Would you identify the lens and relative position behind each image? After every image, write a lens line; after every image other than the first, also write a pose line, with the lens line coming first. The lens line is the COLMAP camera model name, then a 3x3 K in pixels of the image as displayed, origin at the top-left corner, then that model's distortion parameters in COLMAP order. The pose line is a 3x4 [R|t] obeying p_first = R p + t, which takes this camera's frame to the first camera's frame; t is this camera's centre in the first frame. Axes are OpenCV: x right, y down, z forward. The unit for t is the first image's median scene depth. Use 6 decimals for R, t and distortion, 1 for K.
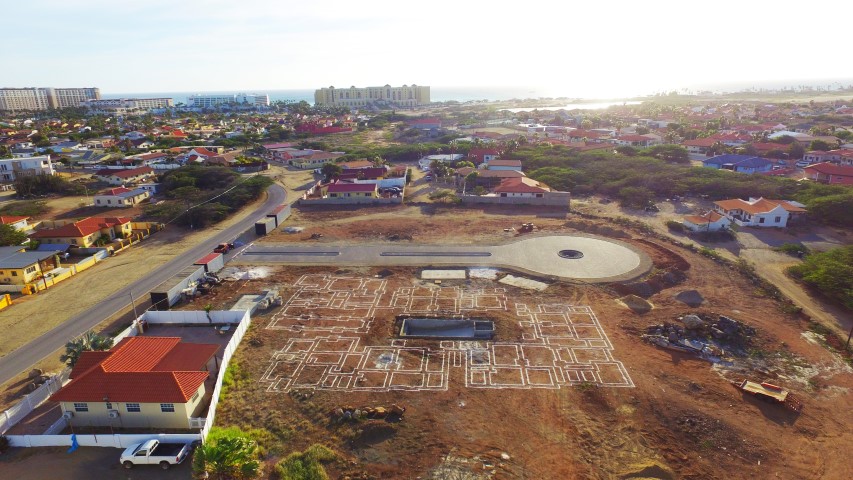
lens RADIAL K [[491.3, 0, 426.5], [0, 491.3, 240.0], [0, 0, 1]] dist [-0.003182, 0.002891]
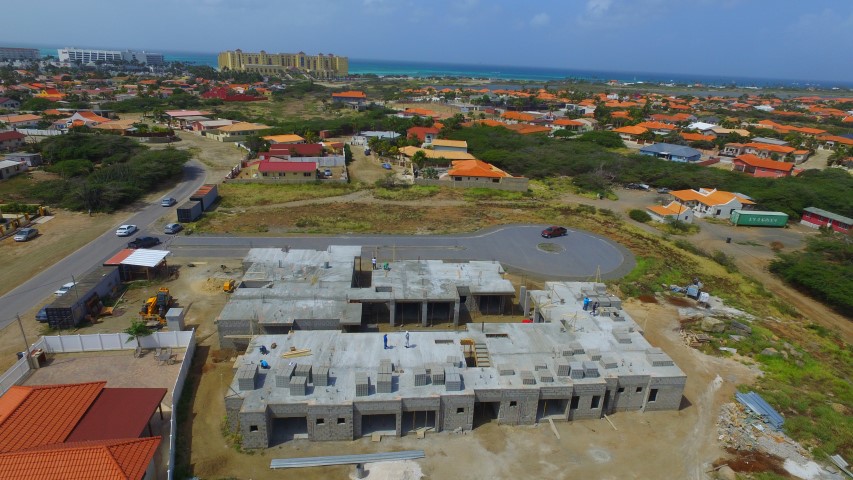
lens RADIAL K [[497.1, 0, 432.4], [0, 497.1, 242.4], [0, 0, 1]] dist [-0.002028, 0.004063]
pose [[0.982420, -0.000094, 0.186682, -0.047560], [-0.008855, 0.998851, 0.047106, -0.011886], [-0.186472, -0.047931, 0.981290, 0.059758]]
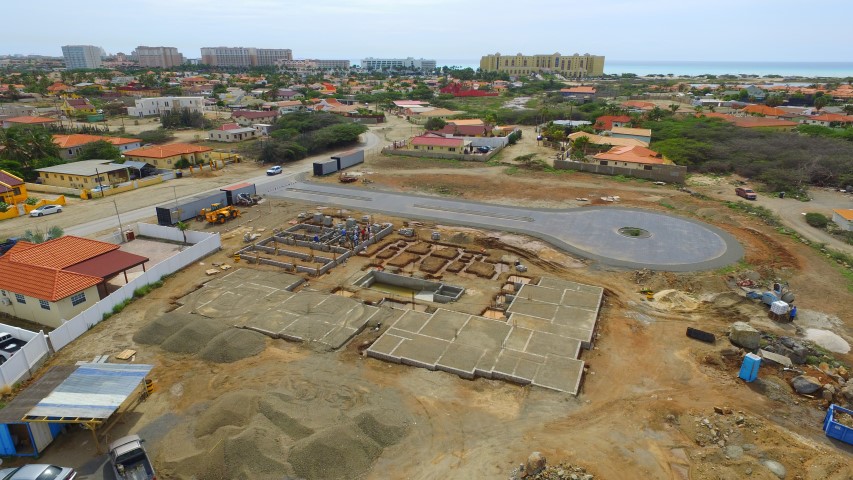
lens RADIAL K [[497.1, 0, 432.4], [0, 497.1, 242.4], [0, 0, 1]] dist [-0.002028, 0.004063]
pose [[0.944934, 0.138638, -0.296445, 0.108623], [-0.123114, 0.989885, 0.070508, 0.013205], [0.303222, -0.030129, 0.952444, 0.069702]]
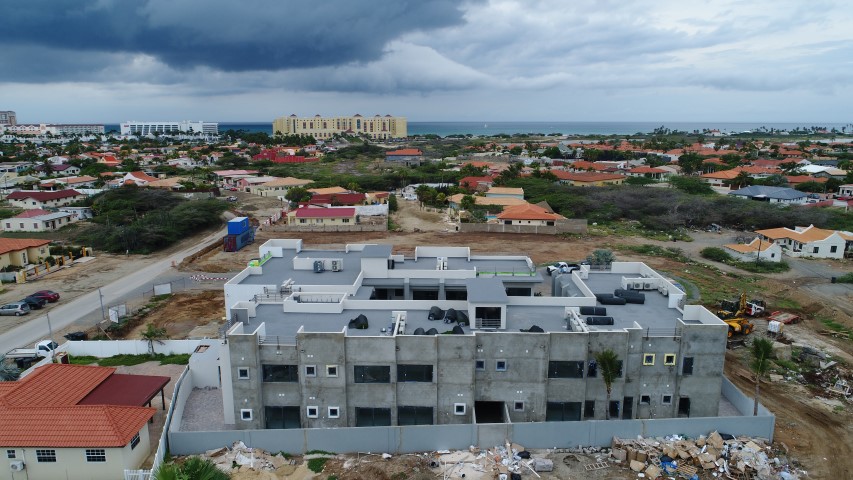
lens RADIAL K [[572.0, 0, 426.5], [0, 572.0, 240.0], [0, 0, 1]] dist [-0.003621, 0.002097]
pose [[0.998740, 0.010765, 0.049021, -0.021424], [-0.005829, 0.994997, -0.099733, 0.025593], [-0.049849, 0.099322, 0.993806, 0.028110]]
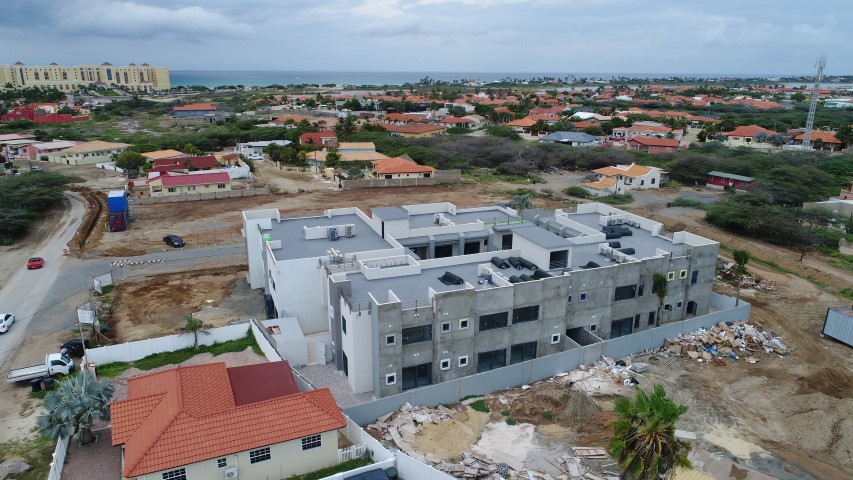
lens RADIAL K [[572.0, 0, 426.5], [0, 572.0, 240.0], [0, 0, 1]] dist [-0.003621, 0.002097]
pose [[0.898950, -0.099839, 0.426522, -0.162865], [0.108518, 0.994087, 0.003978, 0.015984], [-0.424397, 0.042709, 0.904468, 0.041903]]
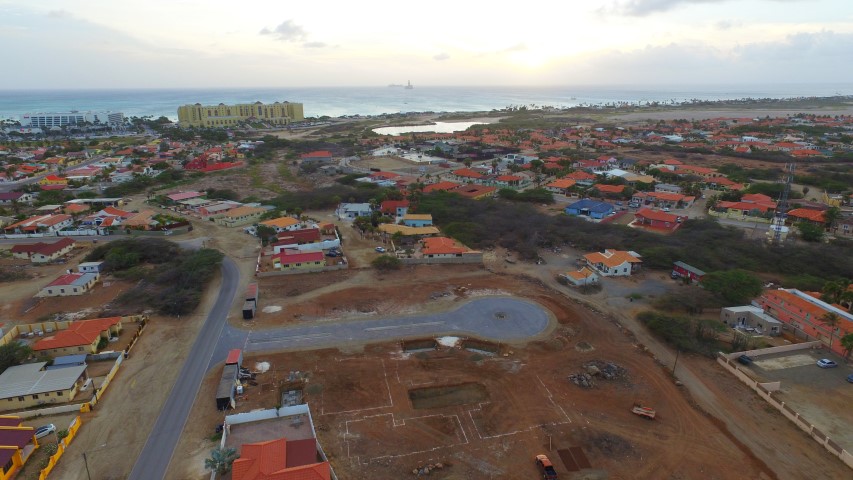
lens RADIAL K [[491.3, 0, 426.5], [0, 491.3, 240.0], [0, 0, 1]] dist [-0.003182, 0.002891]
pose [[0.963093, -0.067093, 0.260673, -0.125461], [0.067457, 0.997694, 0.007561, -0.102466], [-0.260579, 0.010303, 0.965398, -0.140163]]
